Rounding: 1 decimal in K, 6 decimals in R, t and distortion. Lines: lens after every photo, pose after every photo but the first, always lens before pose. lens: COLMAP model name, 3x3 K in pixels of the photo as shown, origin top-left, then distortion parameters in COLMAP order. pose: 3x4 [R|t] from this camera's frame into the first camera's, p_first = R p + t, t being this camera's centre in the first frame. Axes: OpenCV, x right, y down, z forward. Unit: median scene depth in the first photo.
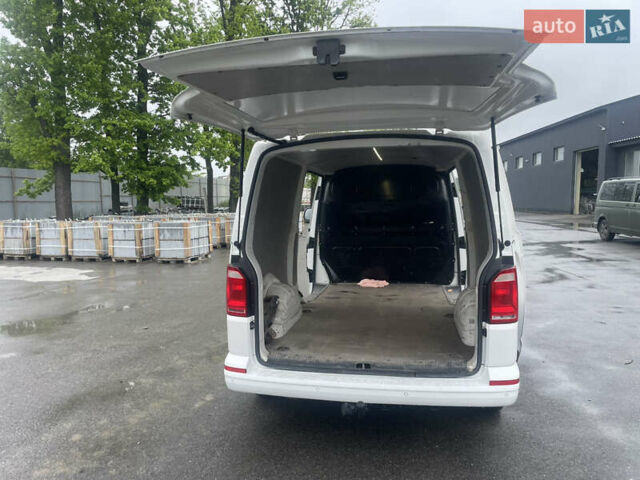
lens RADIAL K [[516.4, 0, 319.7], [0, 516.4, 259.8], [0, 0, 1]] dist [0.047166, -0.002023]
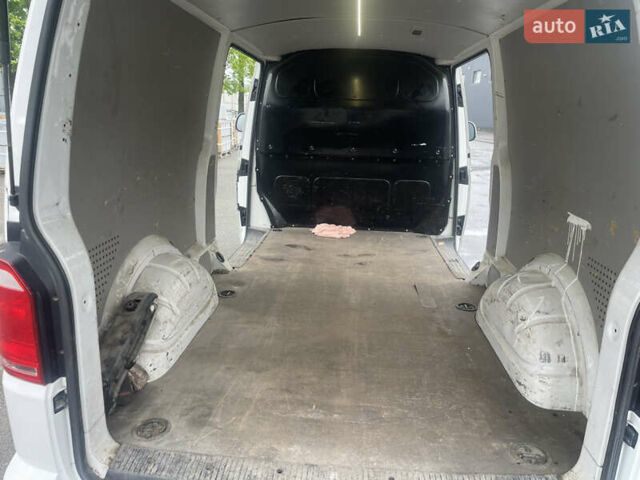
lens RADIAL K [[516.4, 0, 319.7], [0, 516.4, 259.8], [0, 0, 1]] dist [0.047166, -0.002023]
pose [[0.994331, 0.017628, 0.104860, 0.013170], [-0.034795, 0.985810, 0.164218, -0.029523], [-0.100478, -0.166936, 0.980835, 0.321466]]
